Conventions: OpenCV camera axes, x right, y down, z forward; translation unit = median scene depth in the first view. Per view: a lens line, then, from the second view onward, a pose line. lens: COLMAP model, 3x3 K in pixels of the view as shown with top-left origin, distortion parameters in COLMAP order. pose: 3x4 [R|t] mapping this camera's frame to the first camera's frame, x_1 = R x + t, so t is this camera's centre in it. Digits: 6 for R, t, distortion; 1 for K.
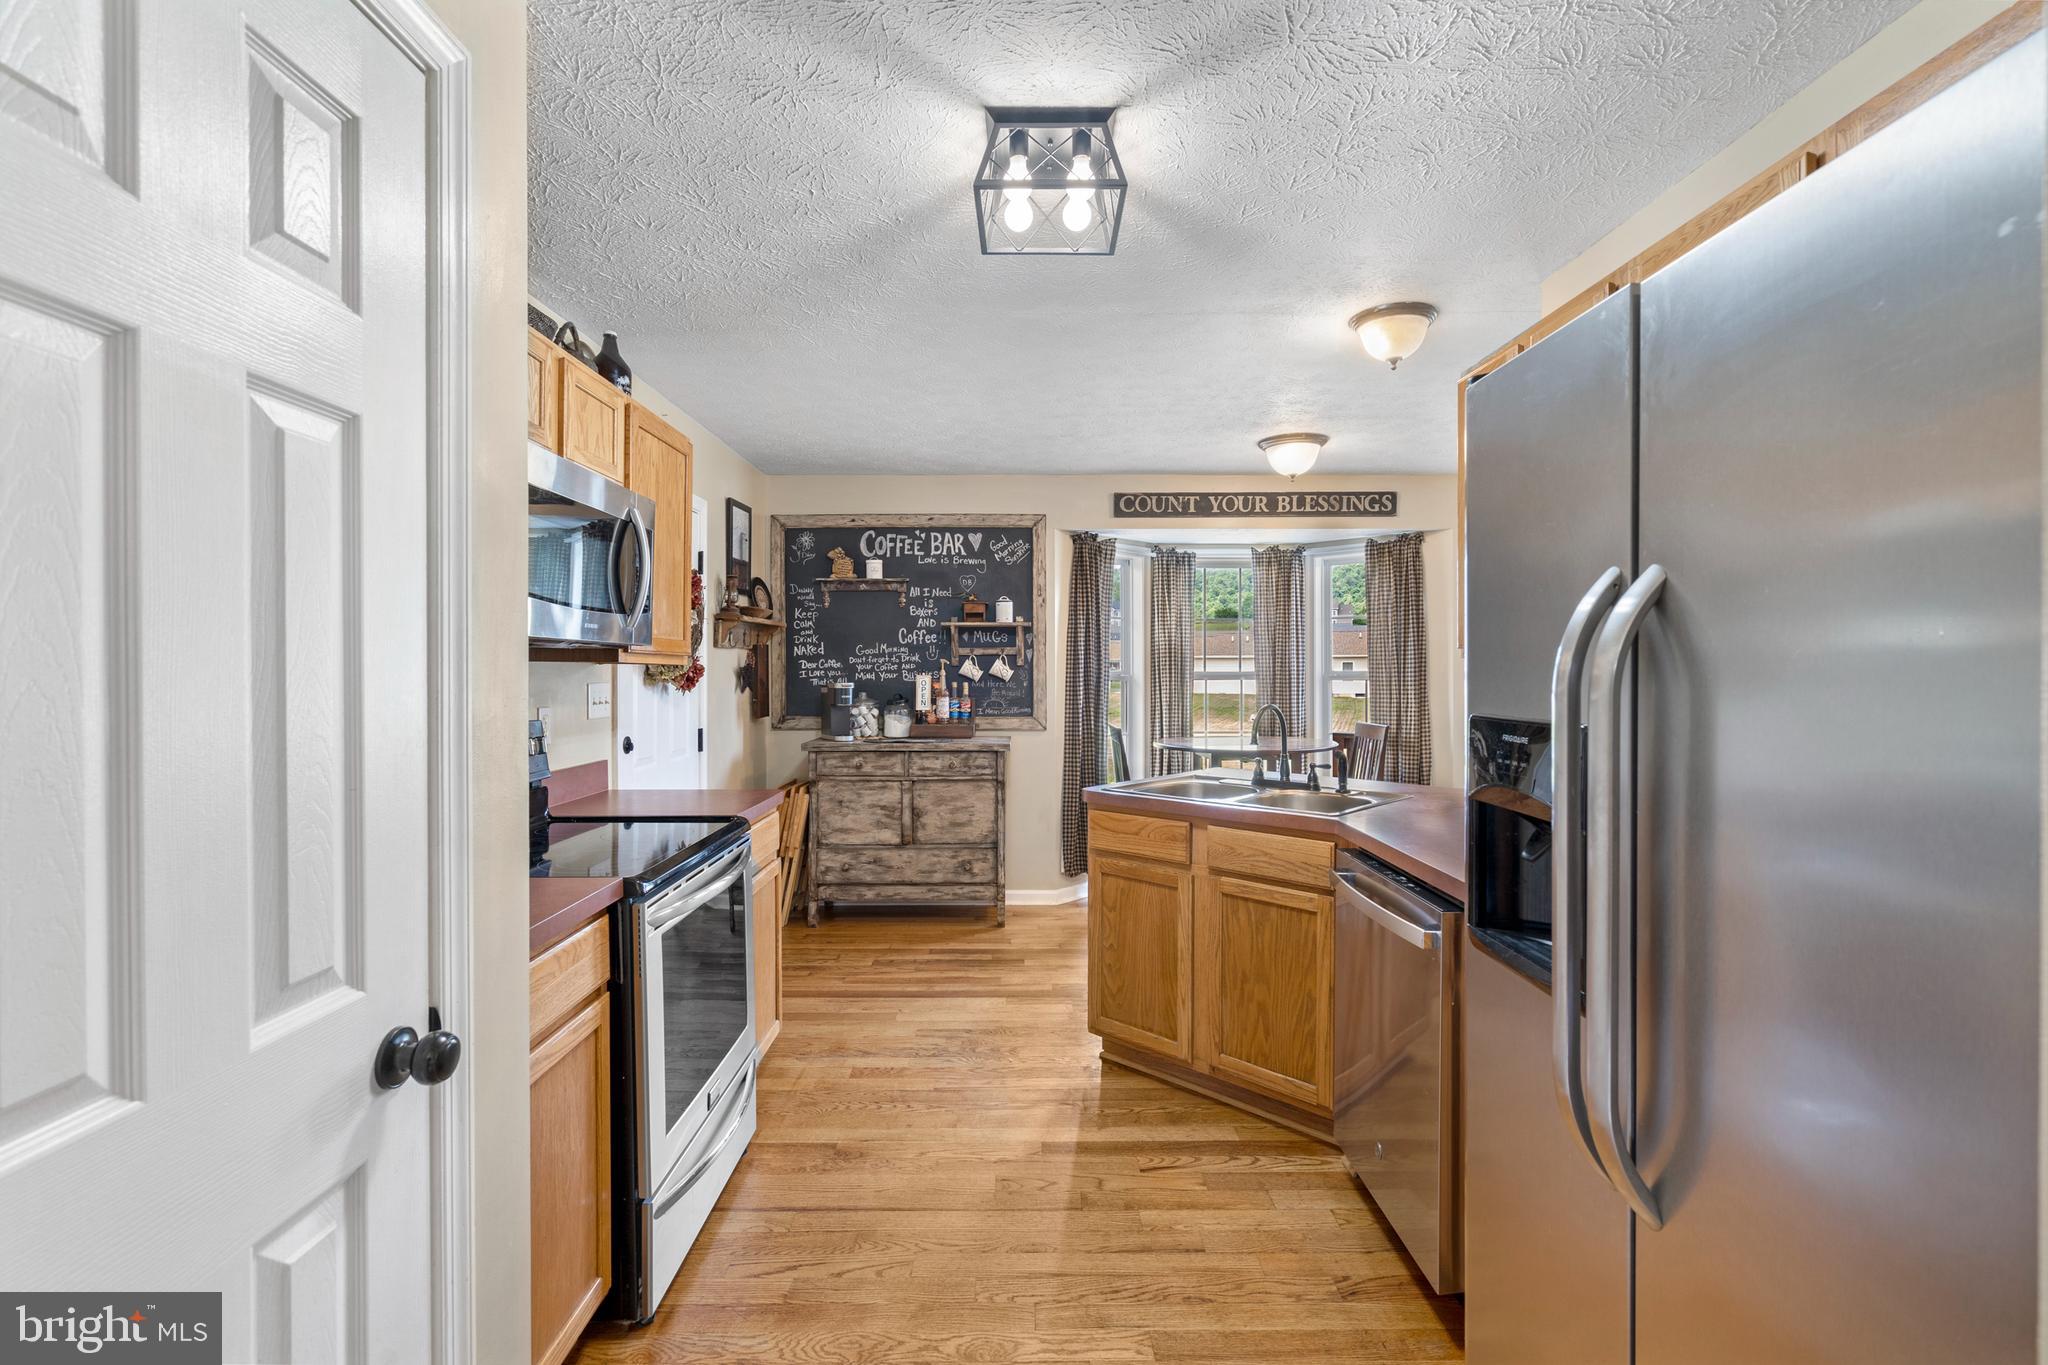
lens RADIAL K [[938.0, 0, 1016.4], [0, 938.0, 668.2], [0, 0, 1]] dist [-0.002704, 0.002240]
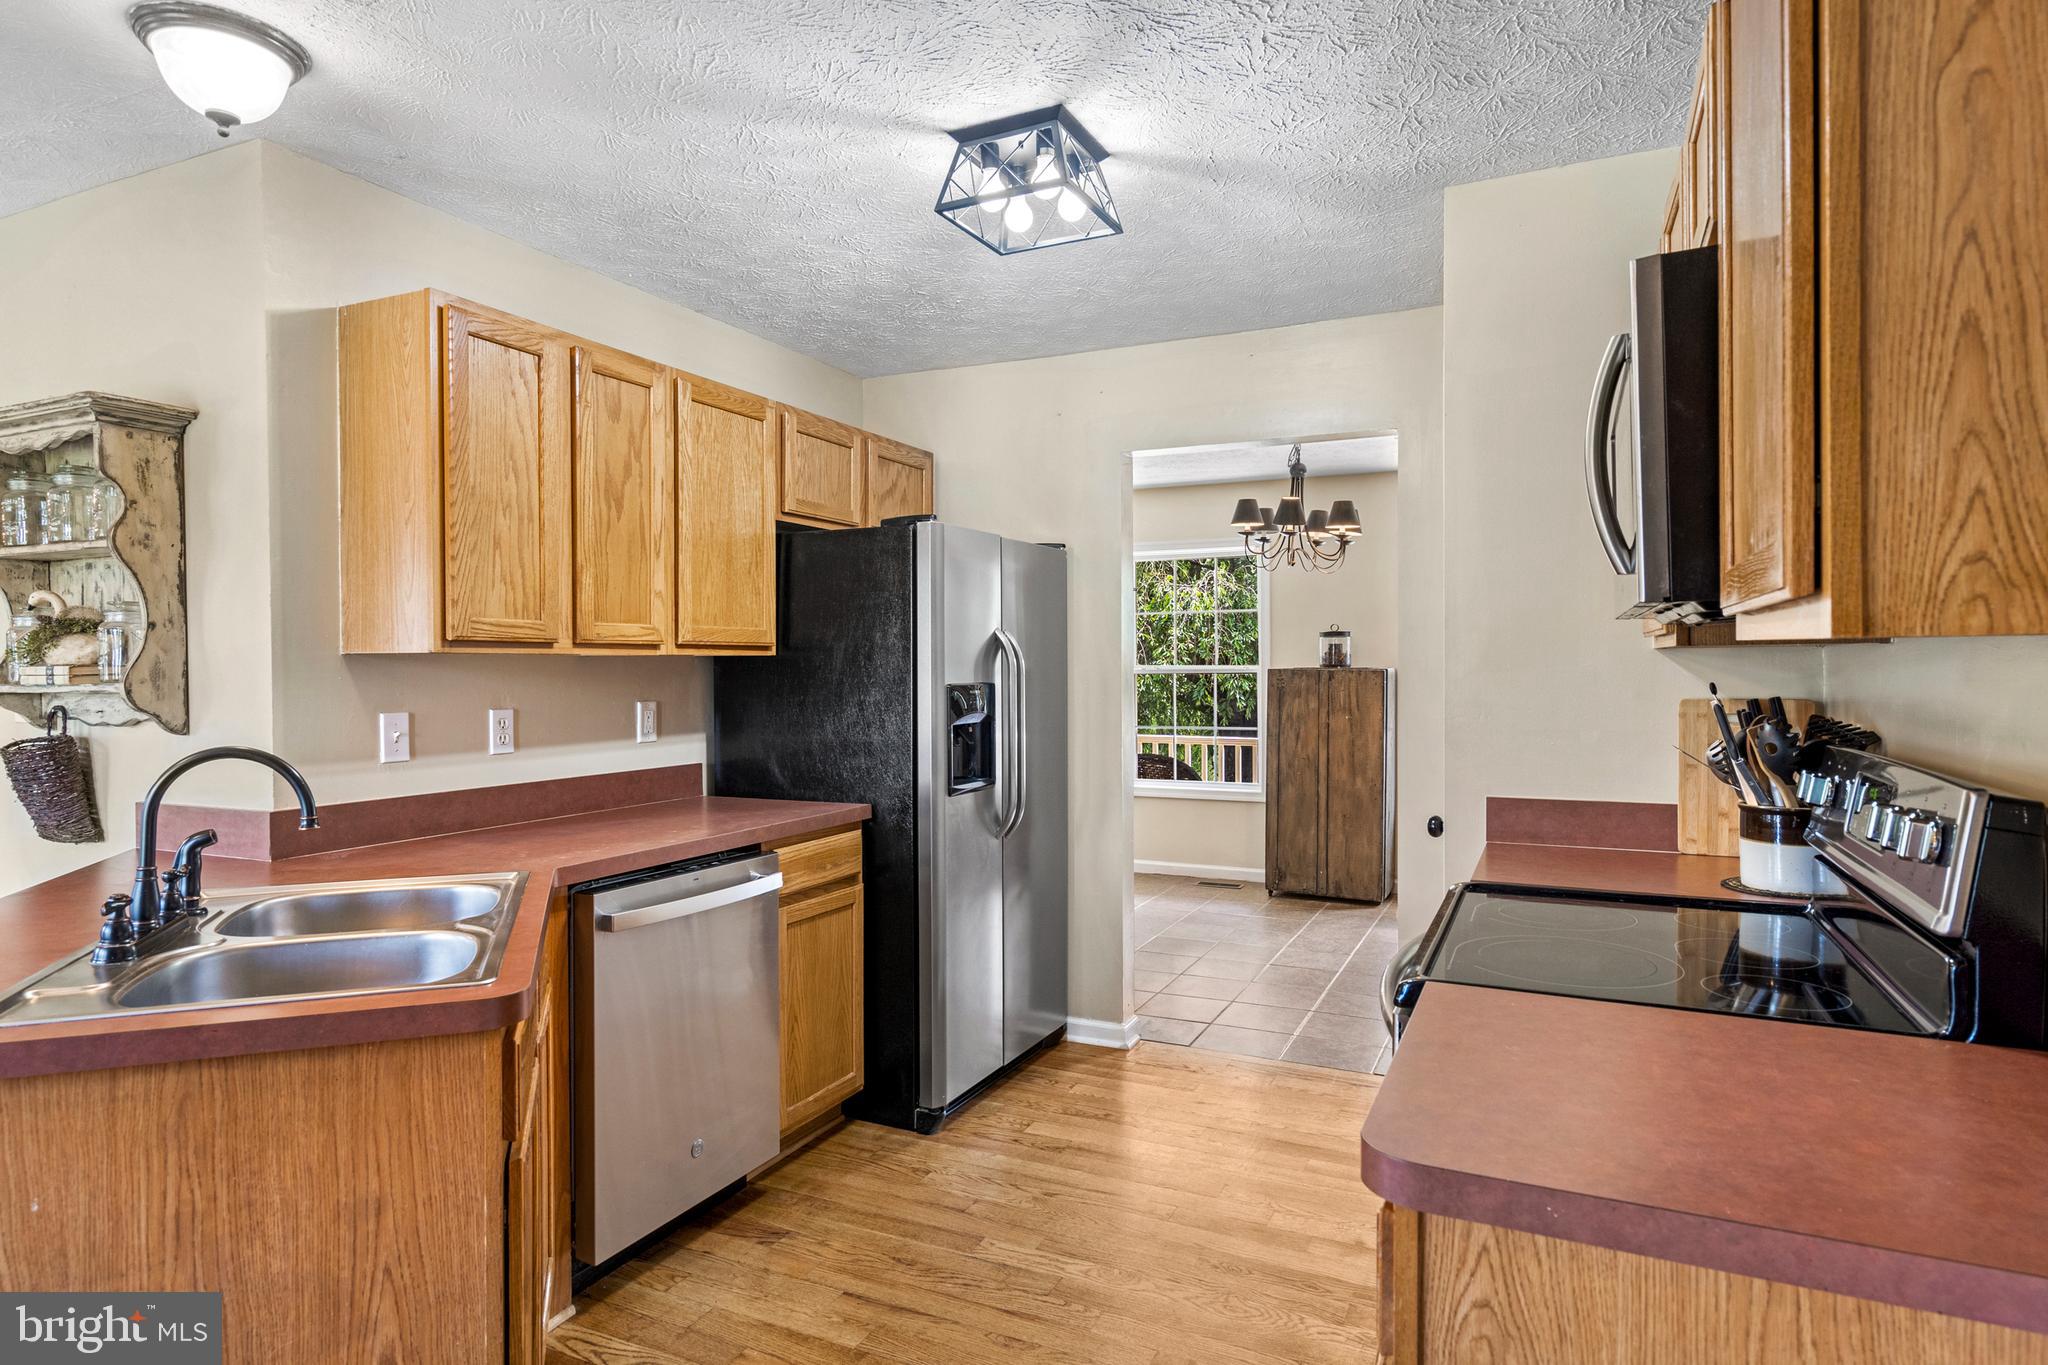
lens RADIAL K [[1154.9, 0, 1057.1], [0, 1154.9, 674.6], [0, 0, 1]] dist [-0.000783, 0.003378]
pose [[-0.910712, 0.004632, 0.413015, -0.188302], [0.010559, 0.999871, 0.012068, 0.000761], [-0.412906, 0.015351, -0.910644, 0.789408]]
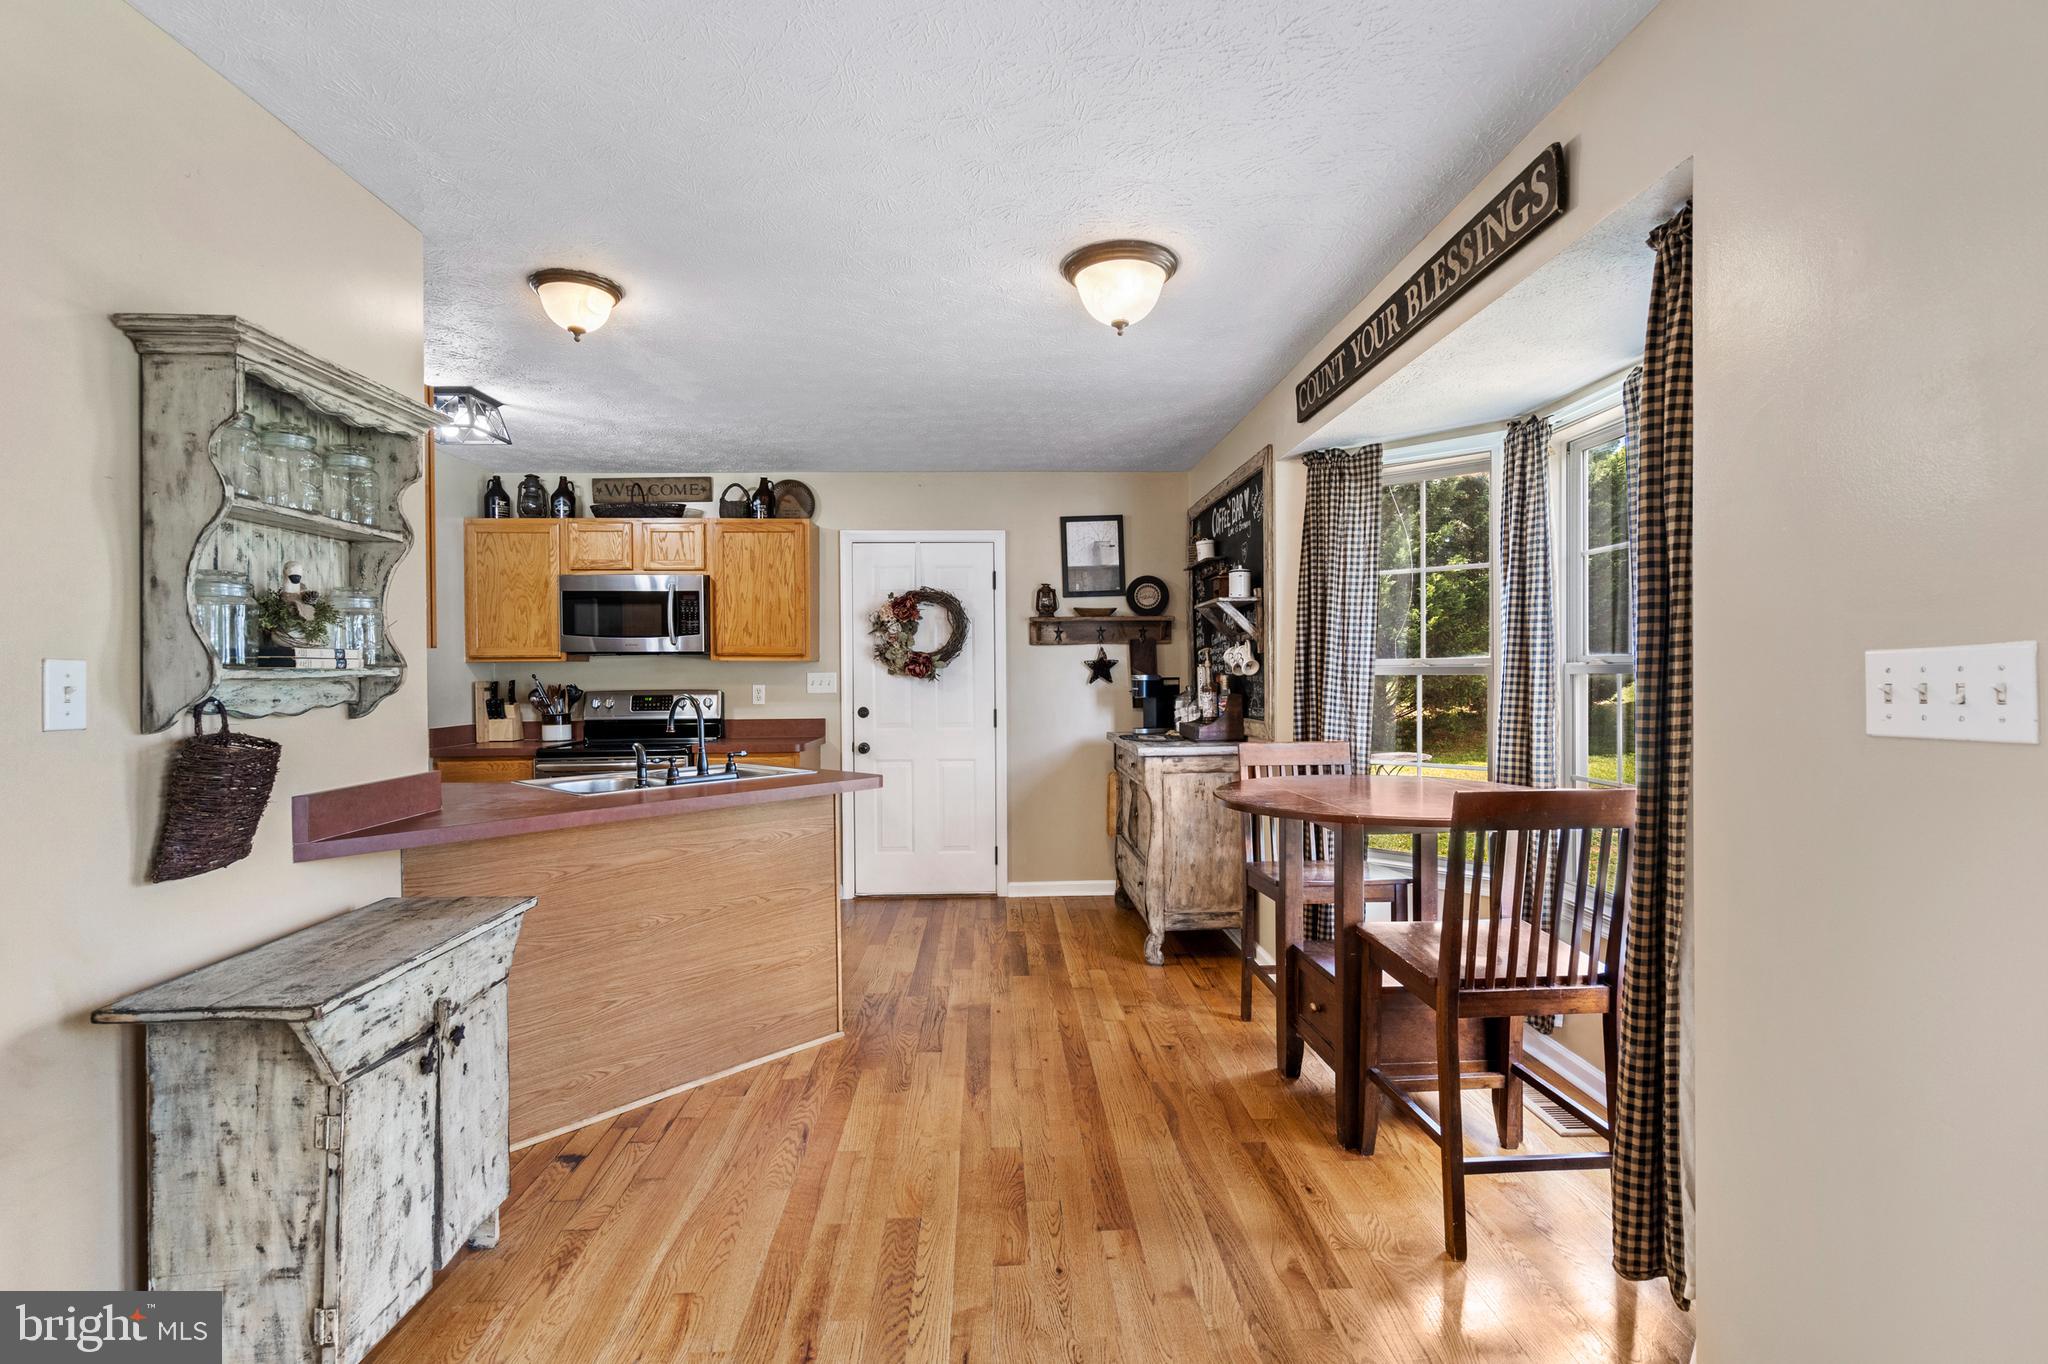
lens RADIAL K [[938.0, 0, 1014.4], [0, 938.0, 678.6], [0, 0, 1]] dist [-0.002704, 0.002240]
pose [[0.031336, 0.008024, -0.999477, 0.753147], [0.004362, 0.999957, 0.008164, 0.010168], [0.999499, -0.004616, 0.031299, 0.782250]]
